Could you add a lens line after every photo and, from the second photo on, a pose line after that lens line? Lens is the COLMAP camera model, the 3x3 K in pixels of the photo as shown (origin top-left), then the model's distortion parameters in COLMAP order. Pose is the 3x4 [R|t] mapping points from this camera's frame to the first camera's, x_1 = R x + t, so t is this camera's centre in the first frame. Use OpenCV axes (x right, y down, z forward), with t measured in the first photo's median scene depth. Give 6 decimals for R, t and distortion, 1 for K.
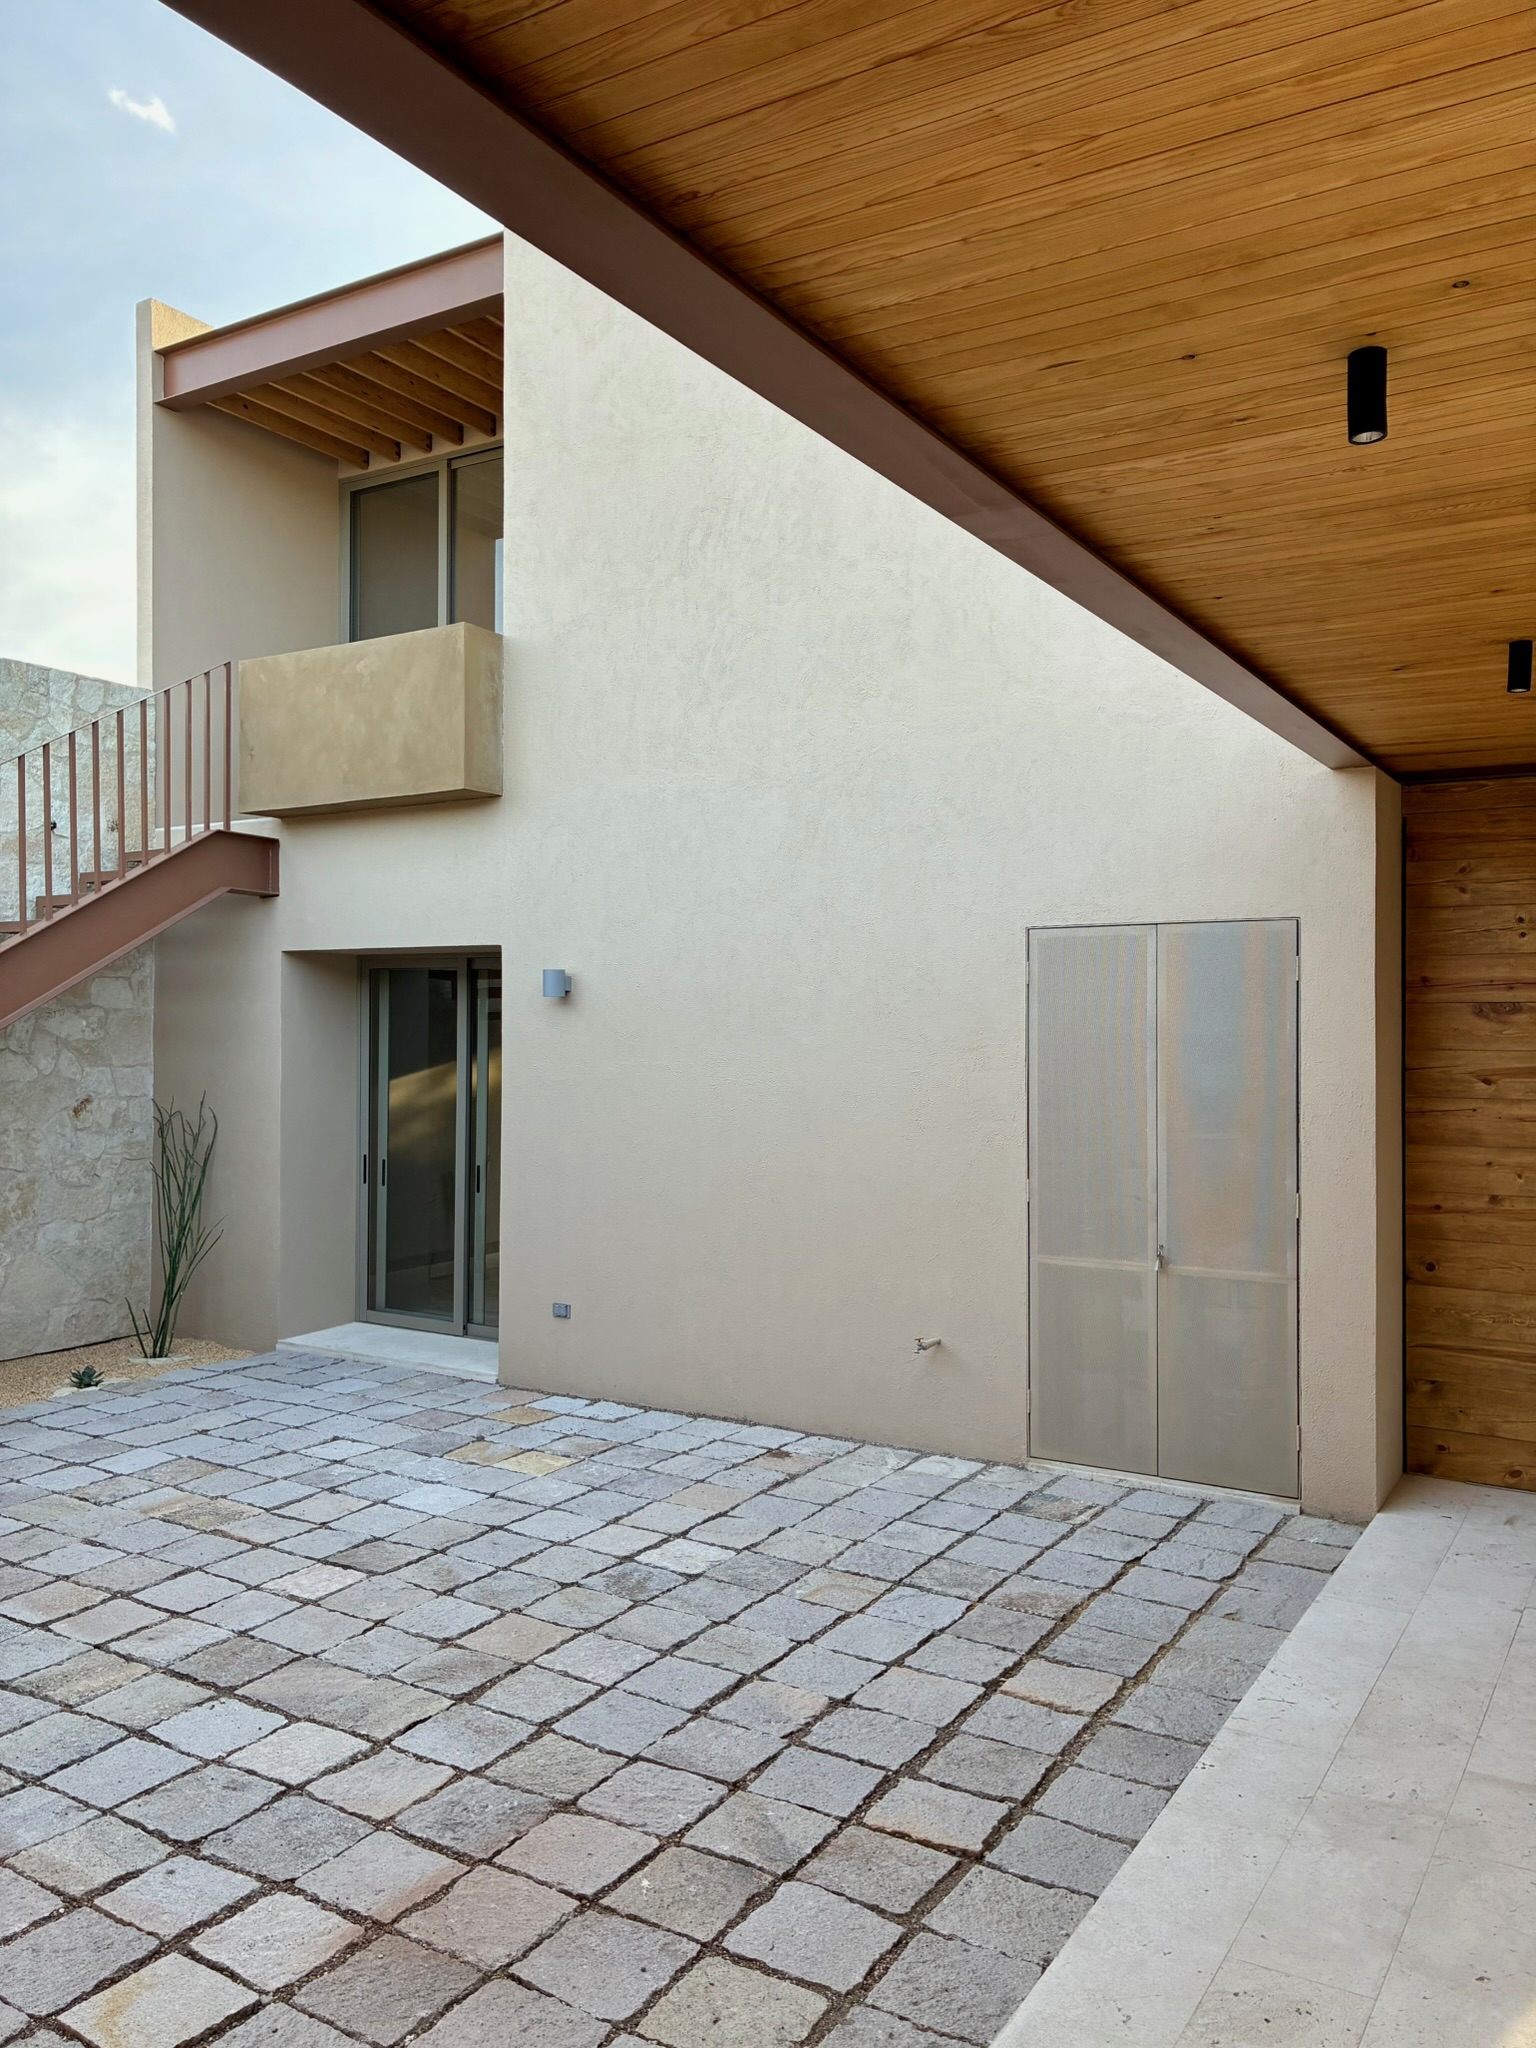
lens RADIAL K [[1555.1, 0, 764.3], [0, 1555.1, 1025.8], [0, 0, 1]] dist [0.048126, -0.042282]
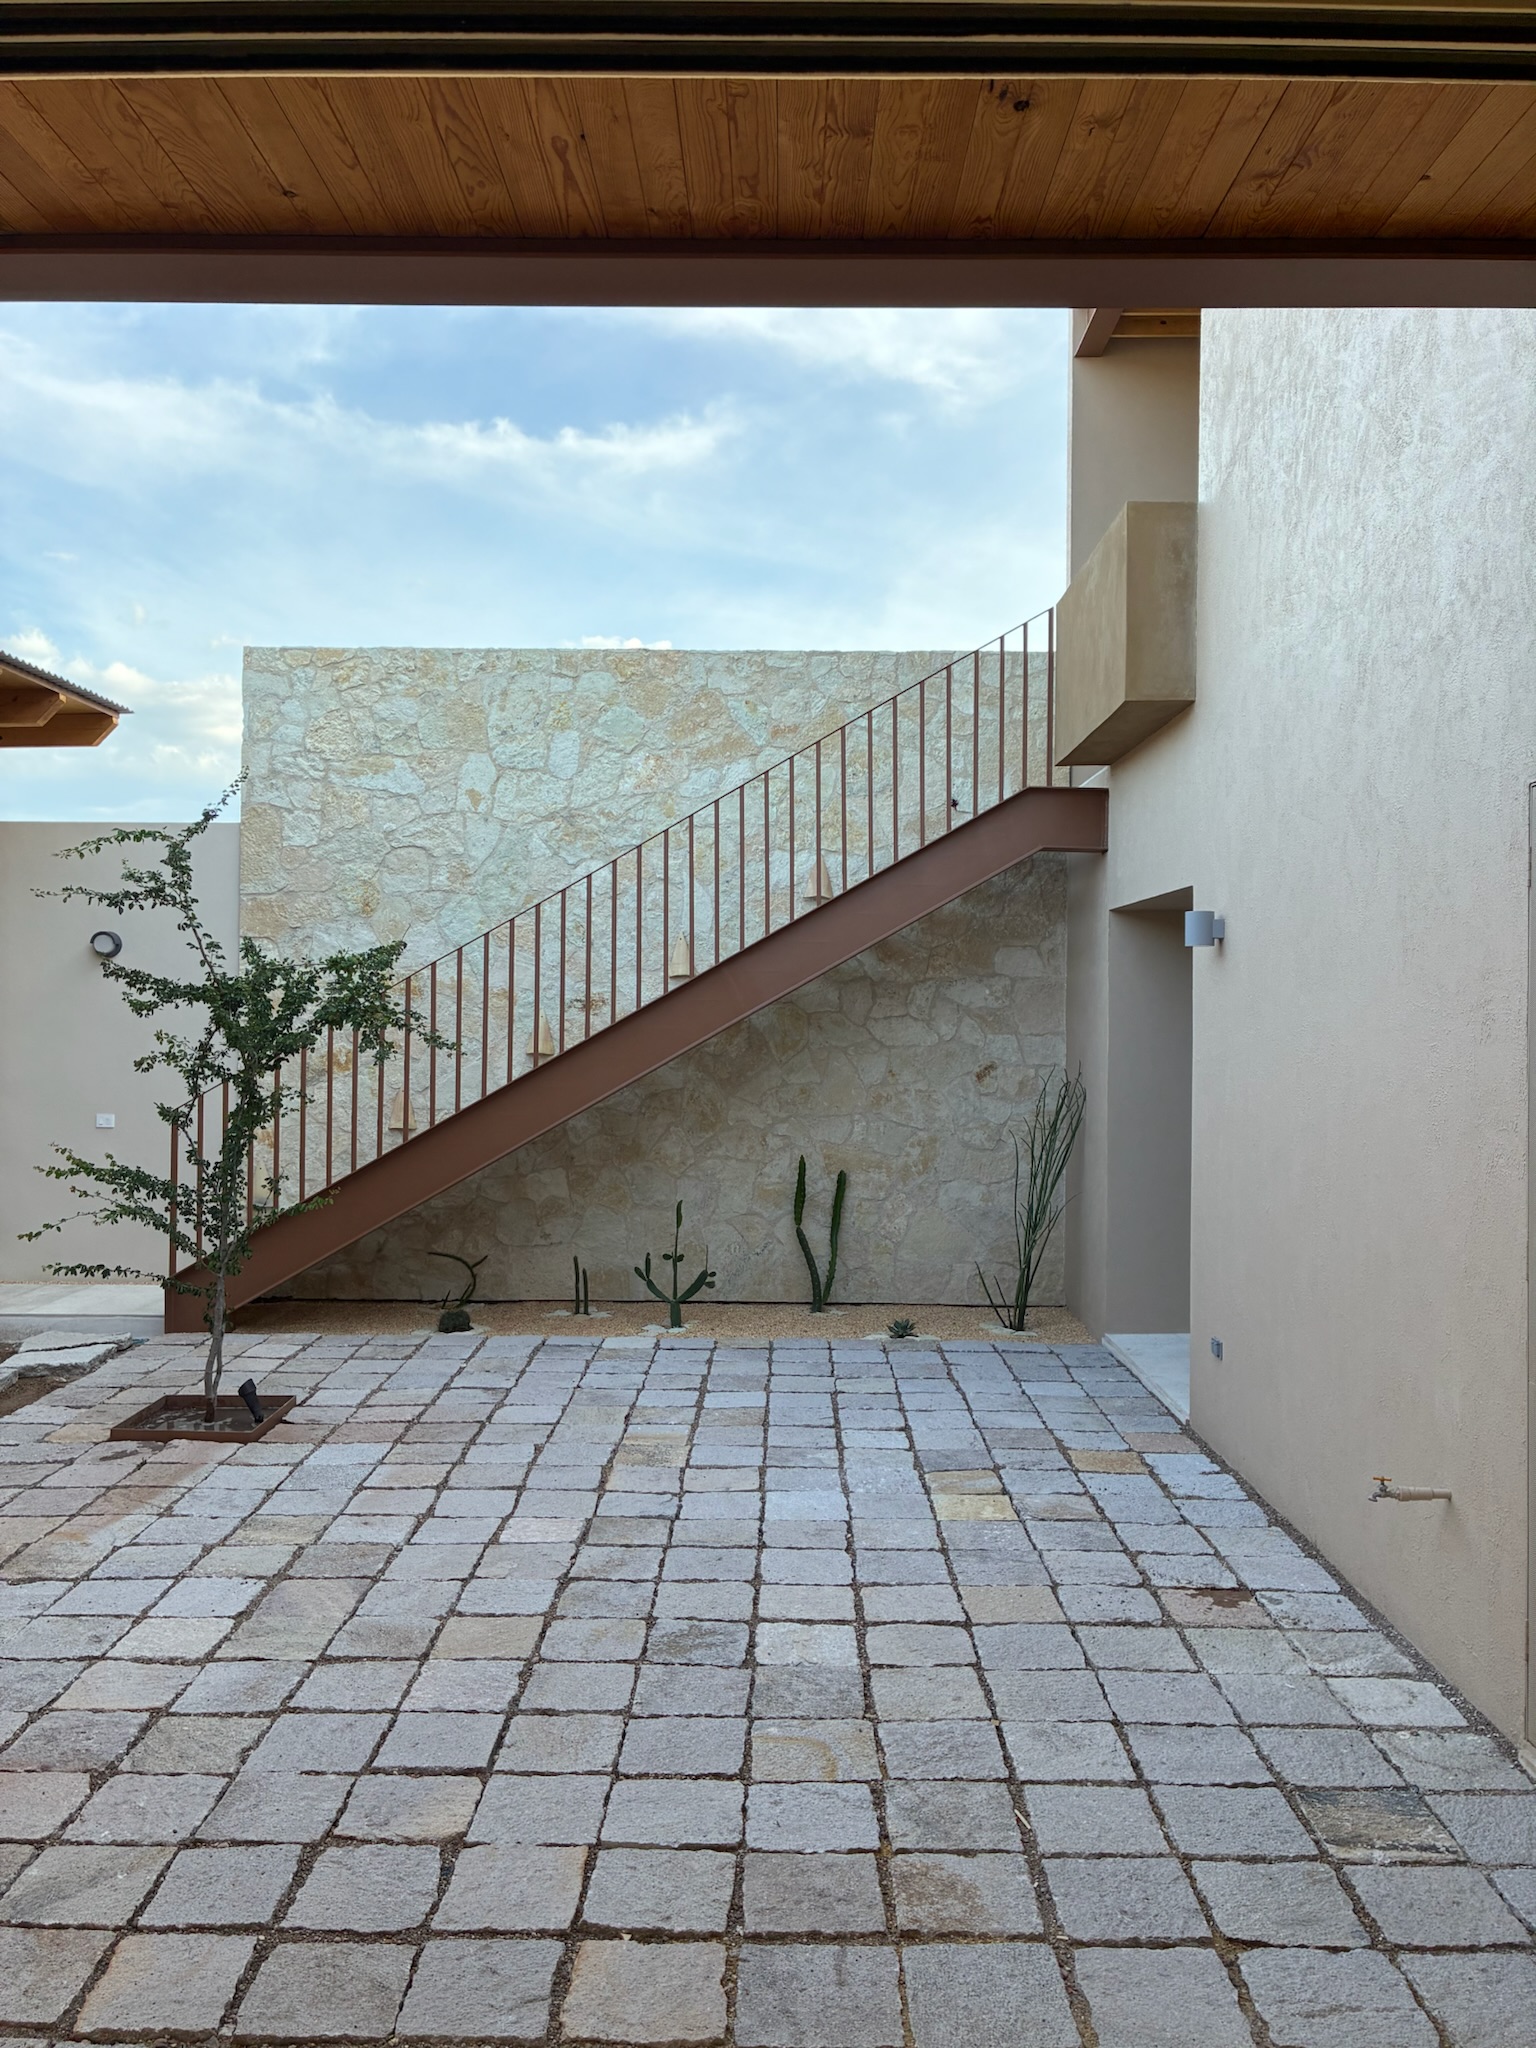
lens RADIAL K [[1555.1, 0, 766.9], [0, 1555.1, 1026.3], [0, 0, 1]] dist [0.048126, -0.042282]
pose [[0.517561, 0.008527, -0.855604, 0.566651], [-0.005169, 0.999963, 0.006839, 0.023216], [0.855631, 0.000883, 0.517586, 0.539549]]
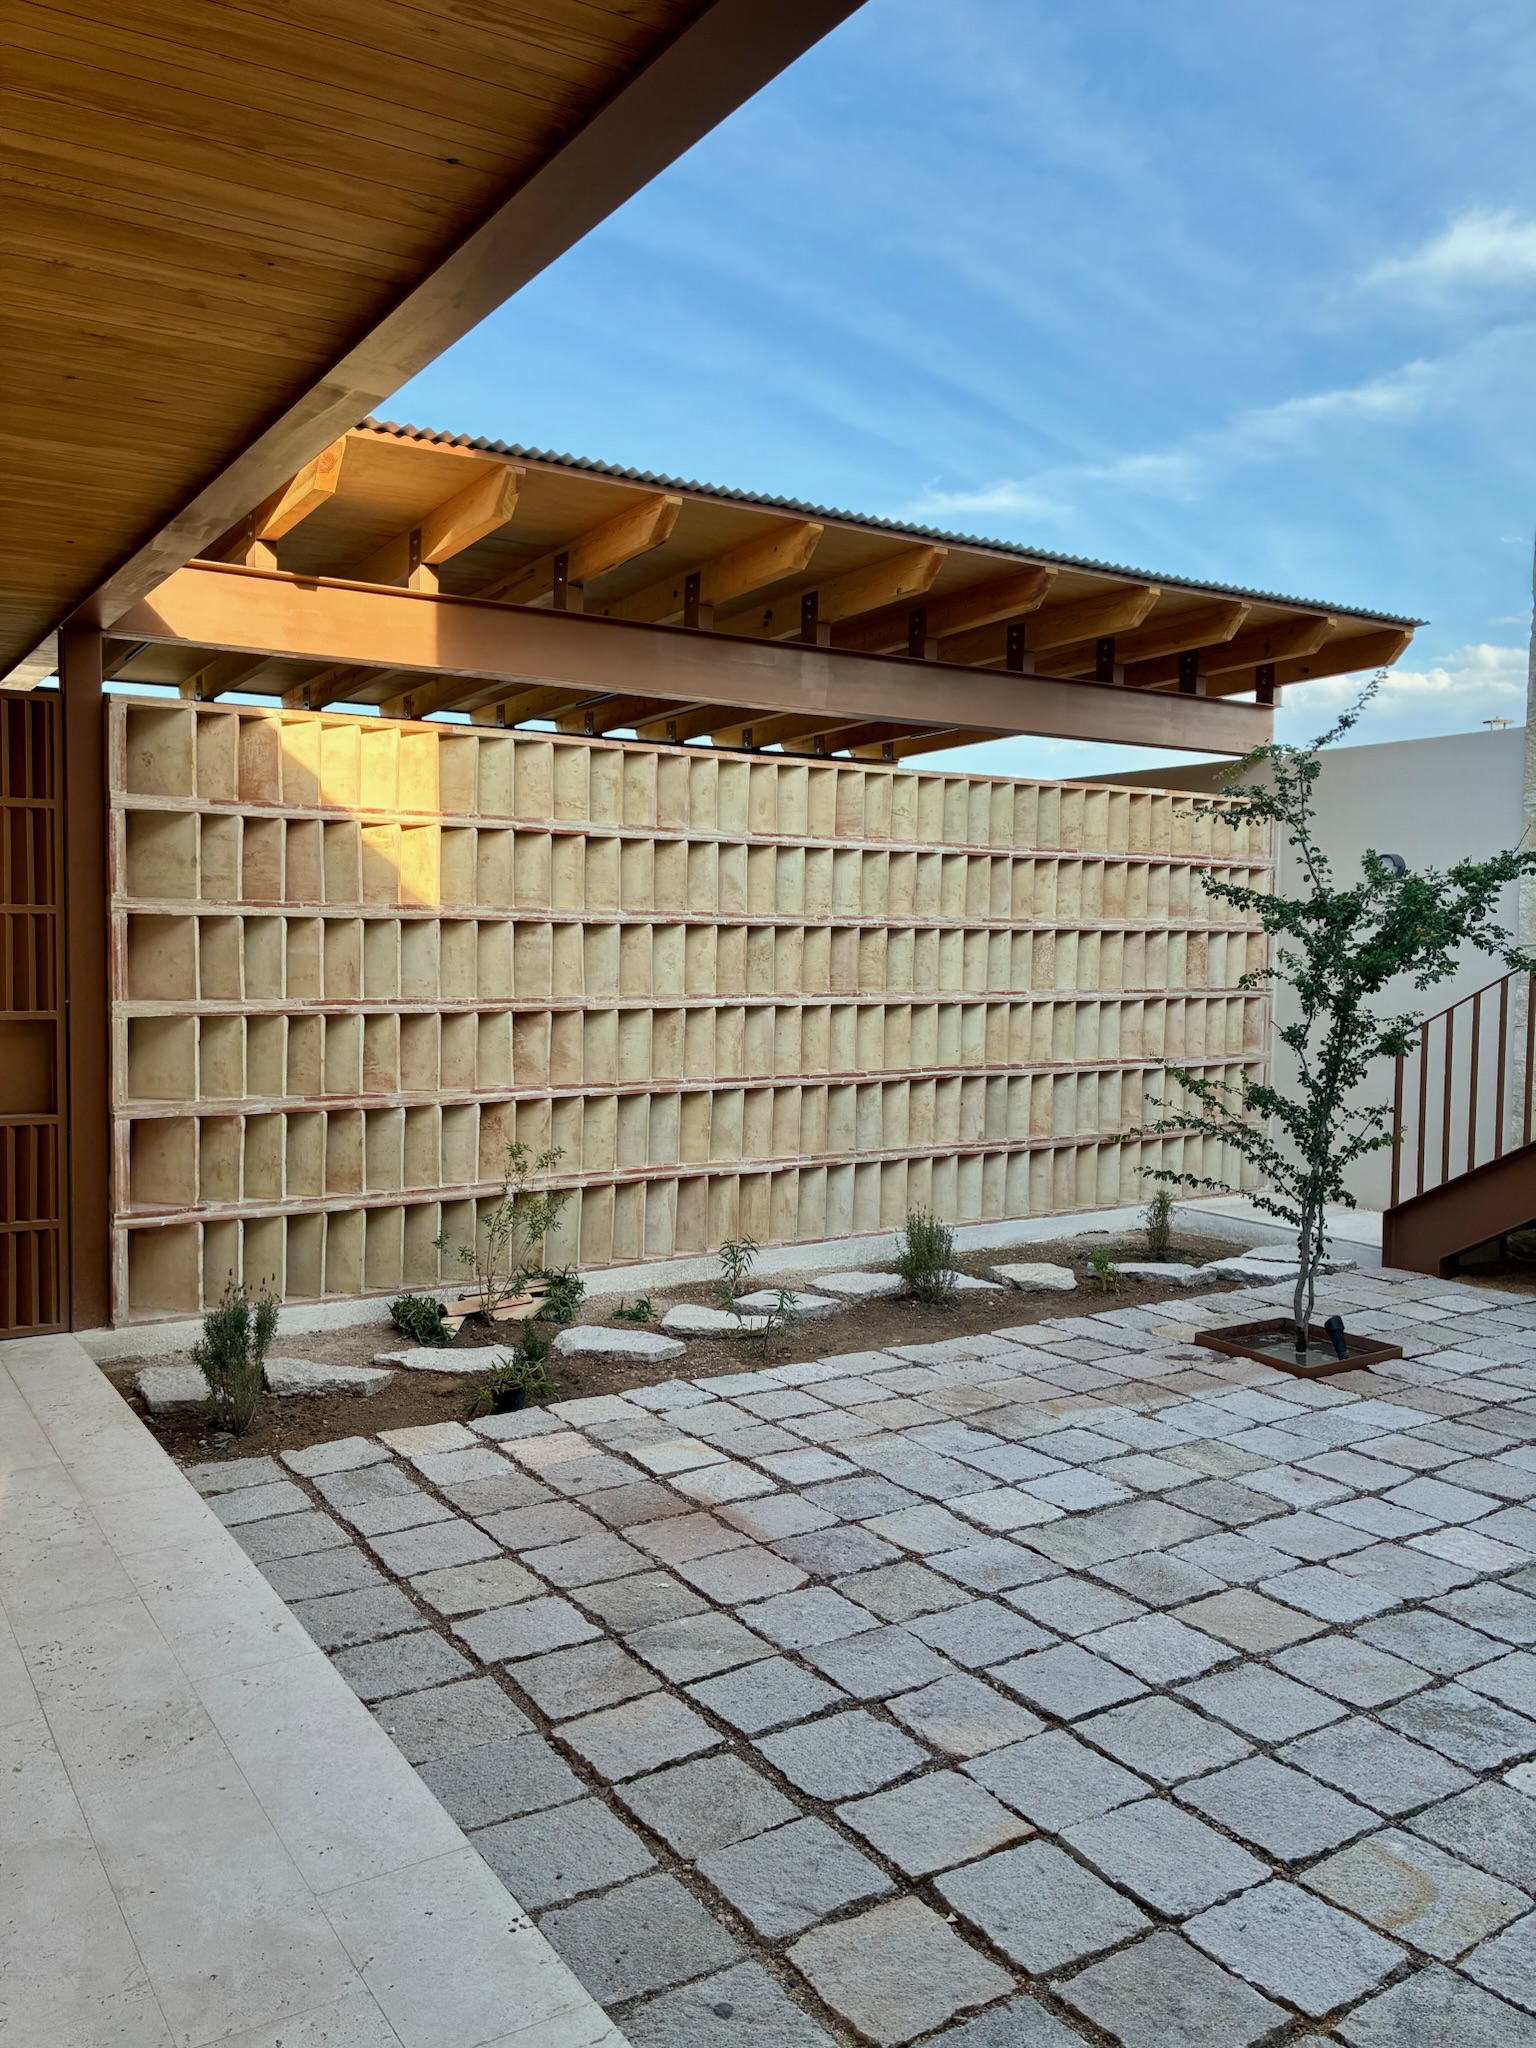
lens RADIAL K [[1555.1, 0, 751.4], [0, 1555.1, 1018.2], [0, 0, 1]] dist [0.048126, -0.042282]
pose [[-0.435832, 0.037739, -0.899236, 0.539764], [-0.011680, 0.998799, 0.047578, 0.037203], [0.899952, 0.031239, -0.434868, 0.898760]]
